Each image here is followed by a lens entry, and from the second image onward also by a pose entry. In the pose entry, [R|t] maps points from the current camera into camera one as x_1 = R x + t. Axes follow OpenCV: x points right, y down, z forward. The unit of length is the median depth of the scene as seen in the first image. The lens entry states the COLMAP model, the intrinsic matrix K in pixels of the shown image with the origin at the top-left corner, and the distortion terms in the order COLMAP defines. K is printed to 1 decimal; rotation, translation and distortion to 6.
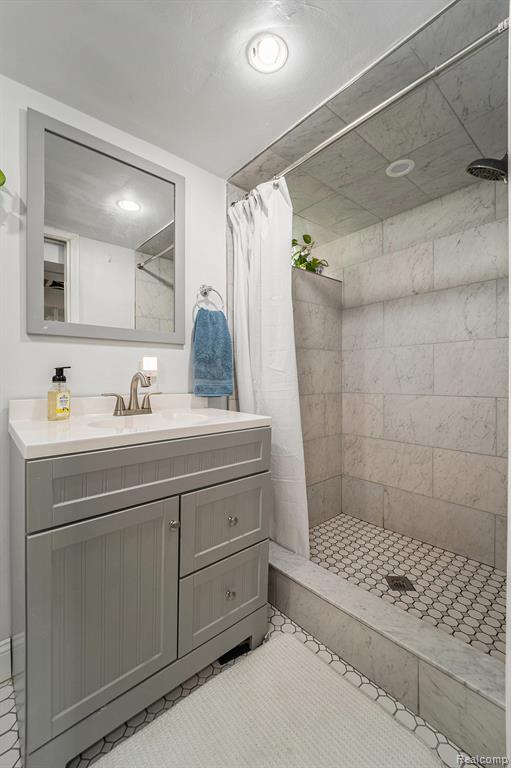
lens RADIAL K [[320.1, 0, 254.8], [0, 320.1, 380.2], [0, 0, 1]] dist [0.000178, 0.000002]
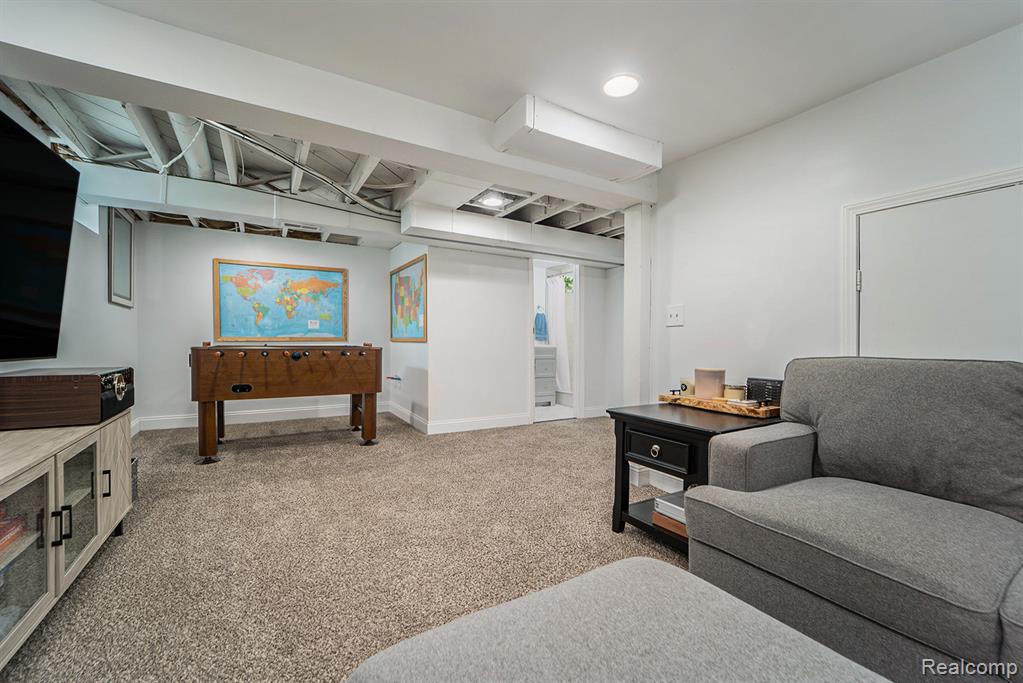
lens RADIAL K [[422.2, 0, 512.3], [0, 422.2, 341.1], [0, 0, 1]] dist [-0.015860, -0.000857]
pose [[0.983032, 0.006892, -0.183305, 0.371310], [-0.007388, 0.999971, -0.002023, 0.075881], [0.183286, 0.003343, 0.983054, -3.266968]]
